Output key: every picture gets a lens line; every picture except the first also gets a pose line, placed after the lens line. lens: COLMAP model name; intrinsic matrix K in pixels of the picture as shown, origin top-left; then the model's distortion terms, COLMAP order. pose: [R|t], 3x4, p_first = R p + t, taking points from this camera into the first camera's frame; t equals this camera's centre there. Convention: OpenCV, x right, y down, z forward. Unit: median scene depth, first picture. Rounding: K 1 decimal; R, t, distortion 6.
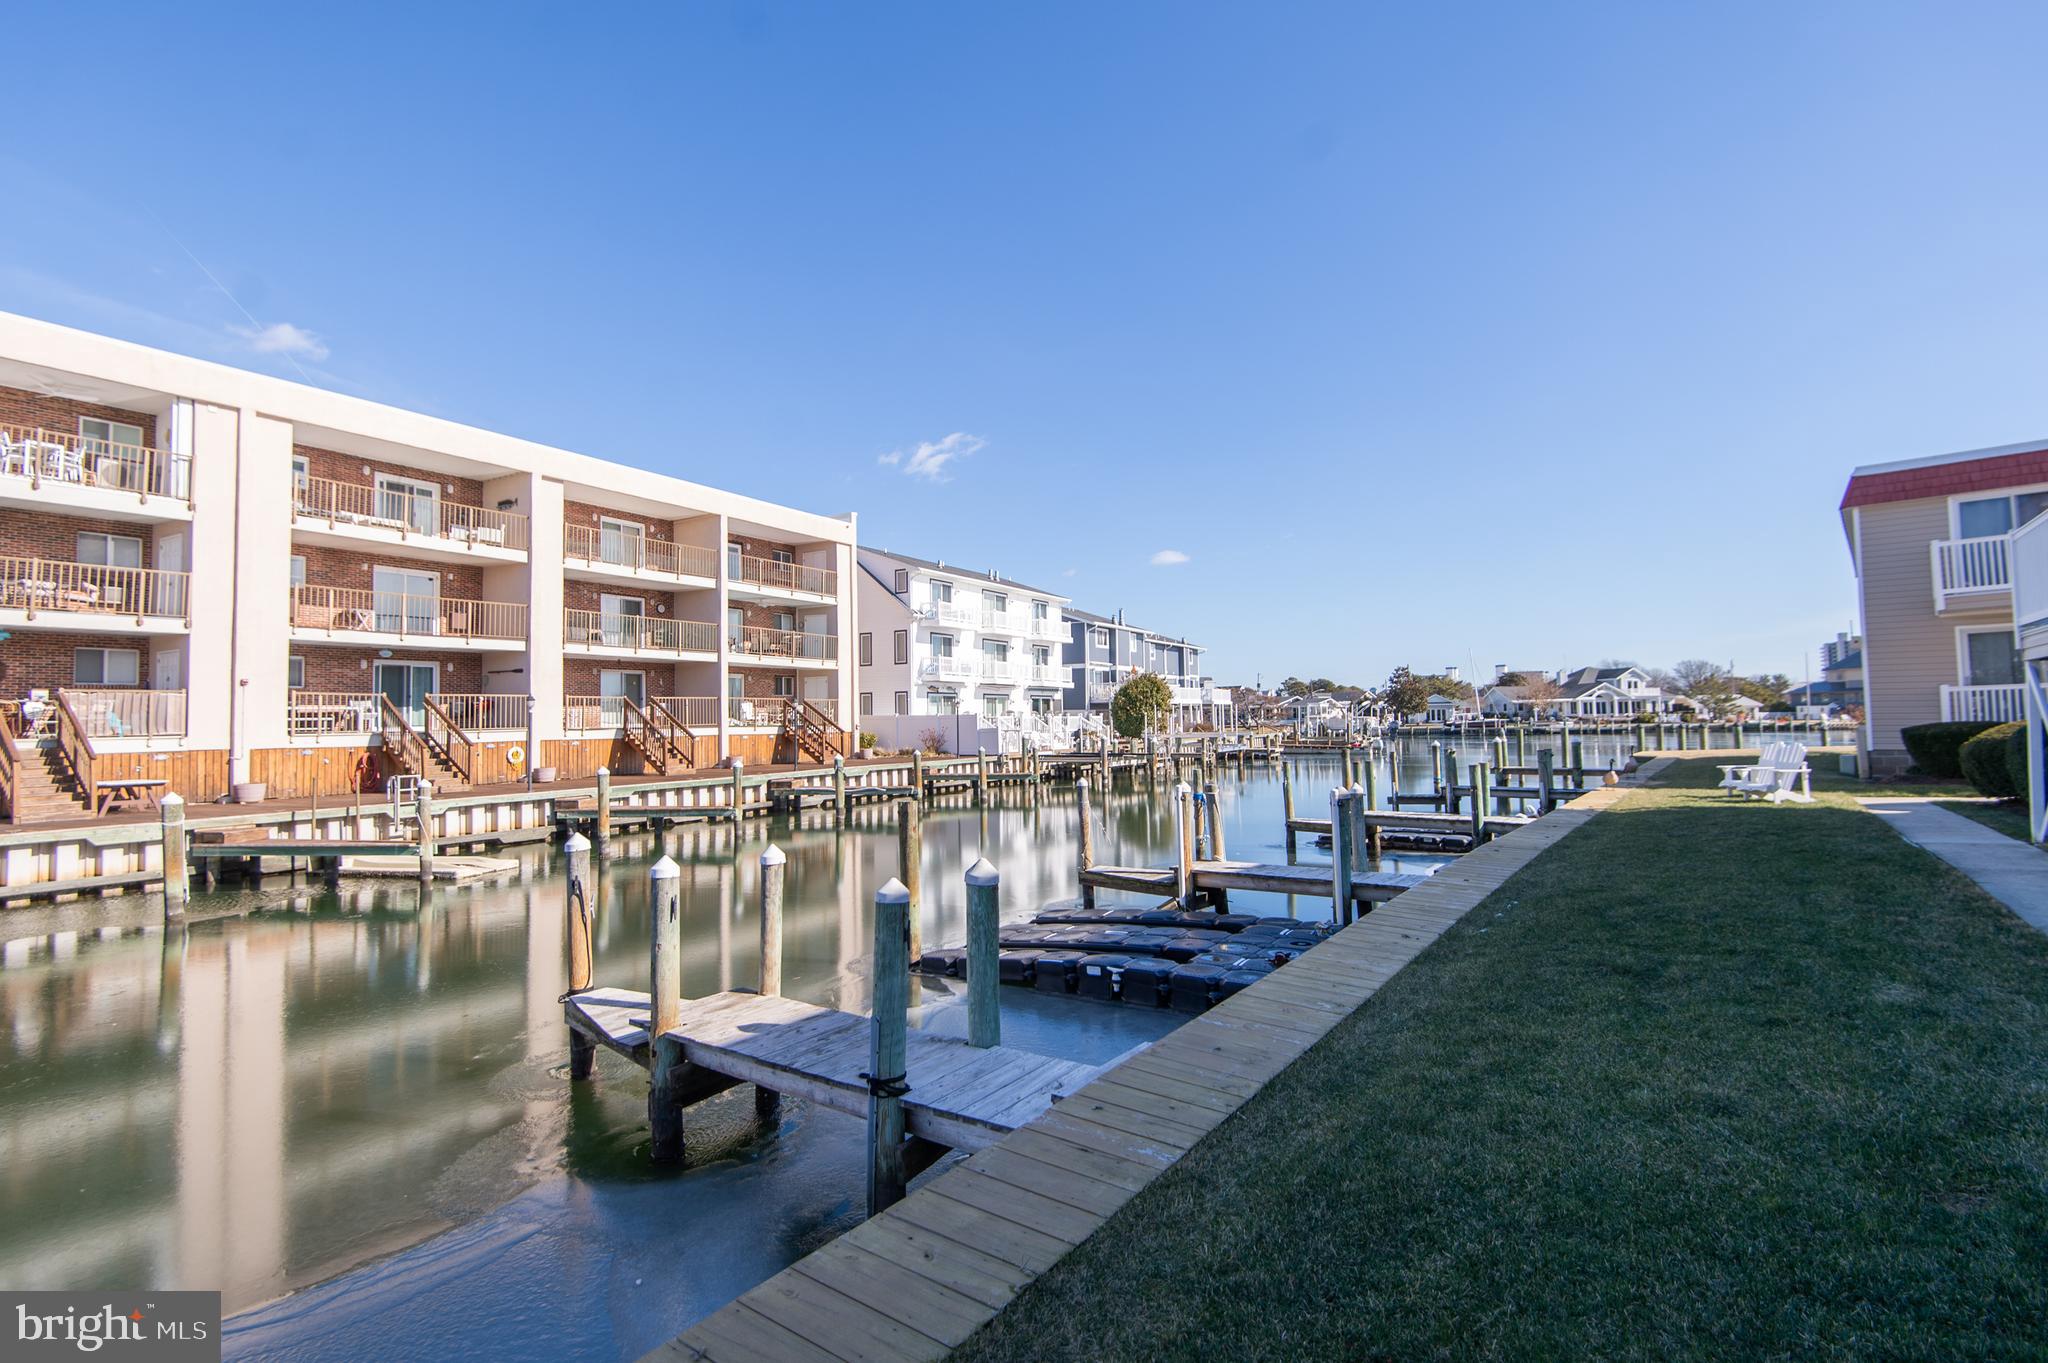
lens RADIAL K [[950.3, 0, 1018.7], [0, 950.3, 707.2], [0, 0, 1]] dist [0.002122, -0.010640]
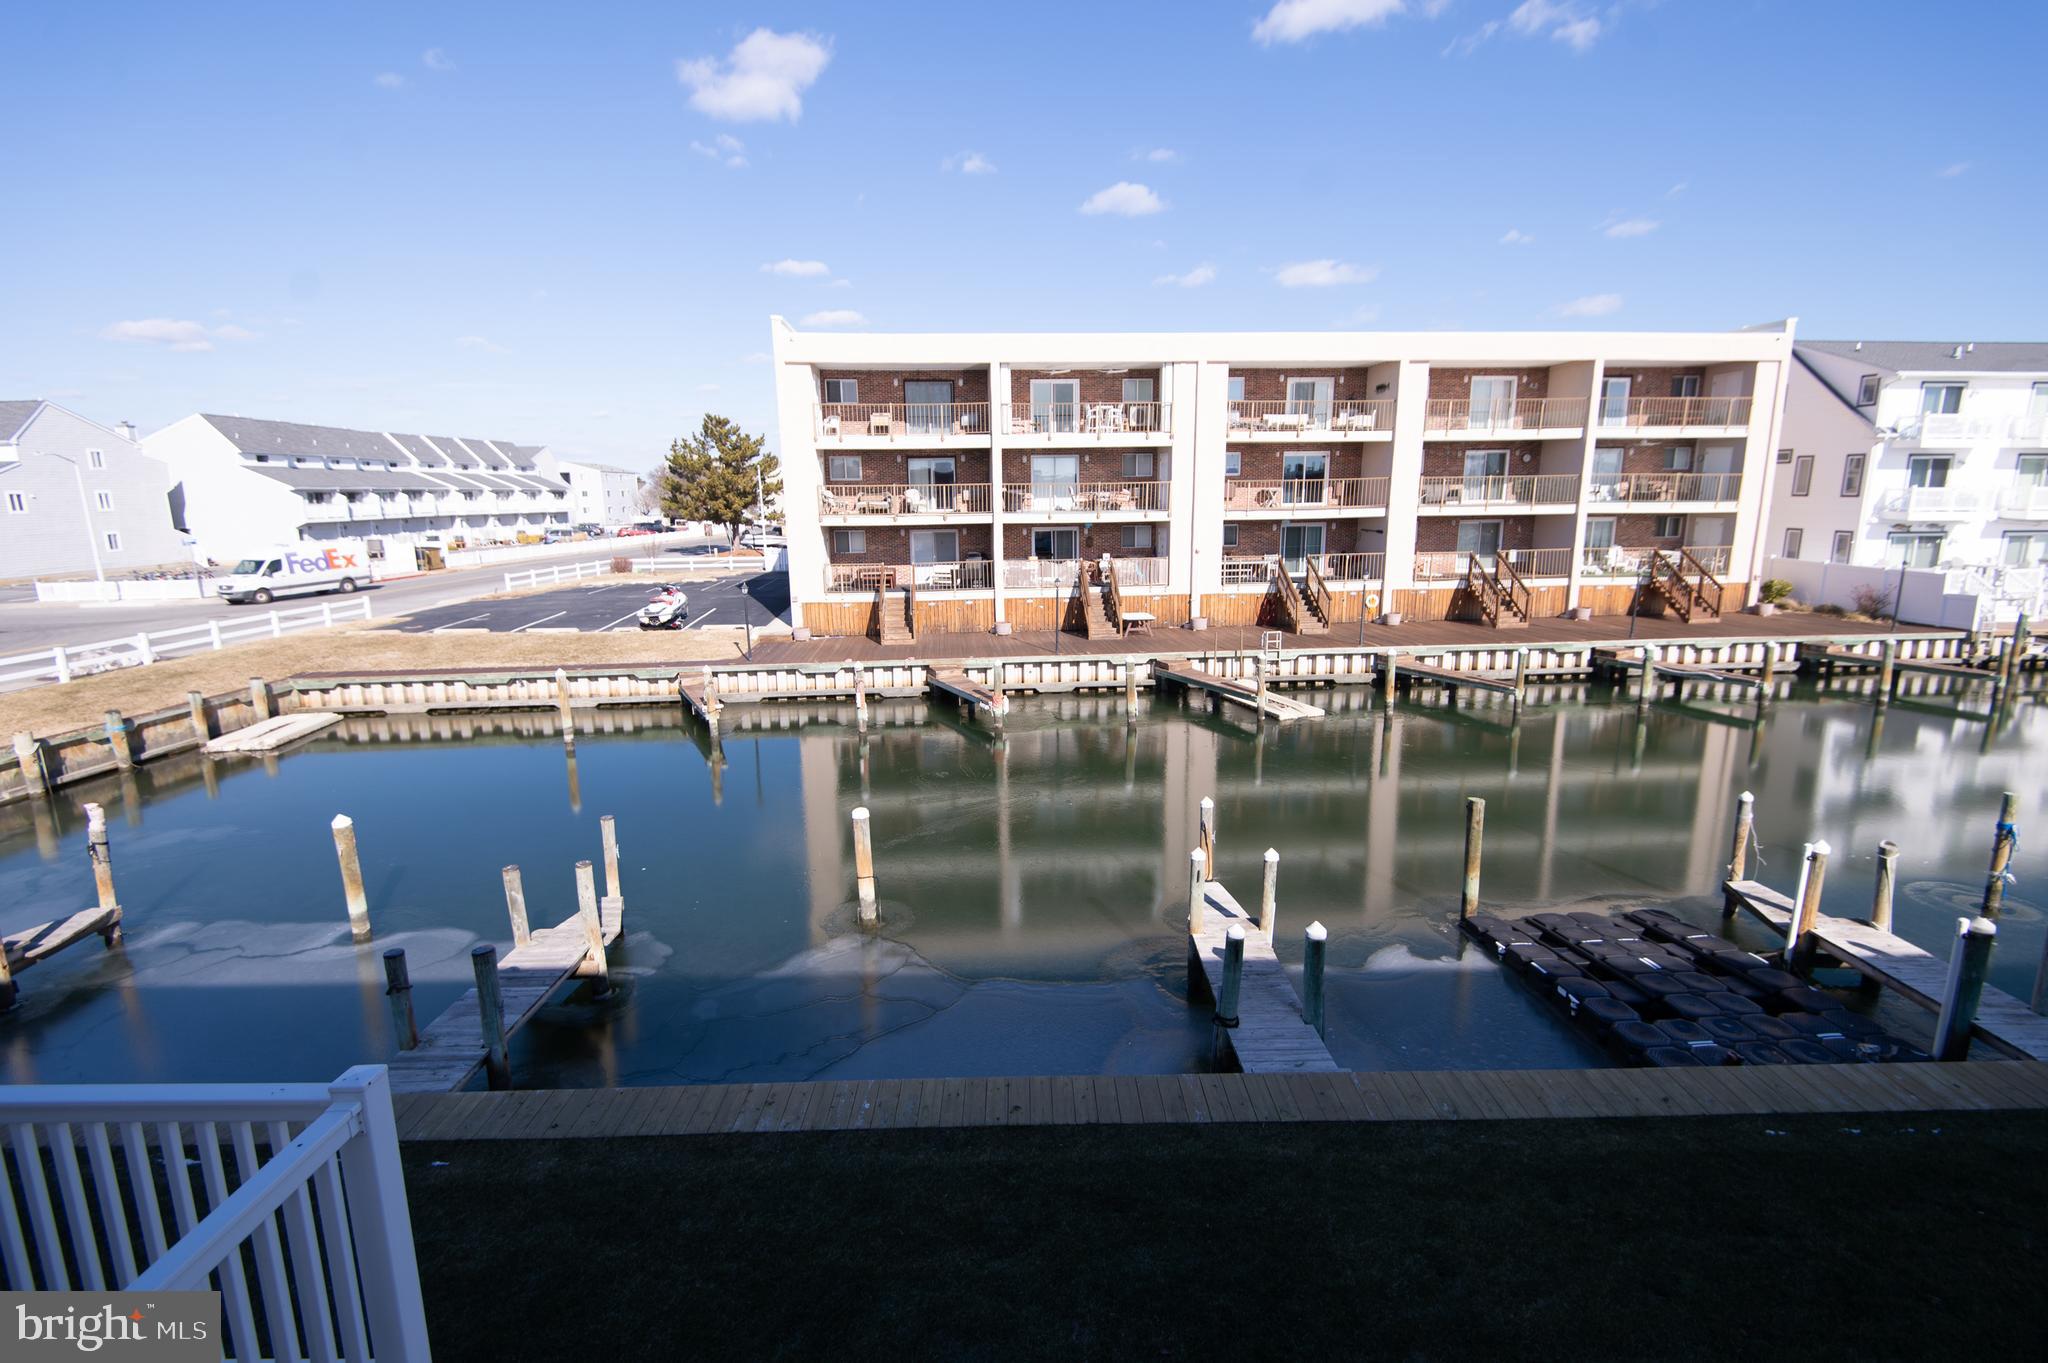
lens RADIAL K [[927.8, 0, 1027.2], [0, 927.8, 677.1], [0, 0, 1]] dist [0.045958, -0.029549]
pose [[0.562606, 0.181291, -0.806603, 0.219381], [0.035662, 0.969430, 0.242762, -0.161165], [0.825955, -0.165344, 0.538942, -0.057765]]
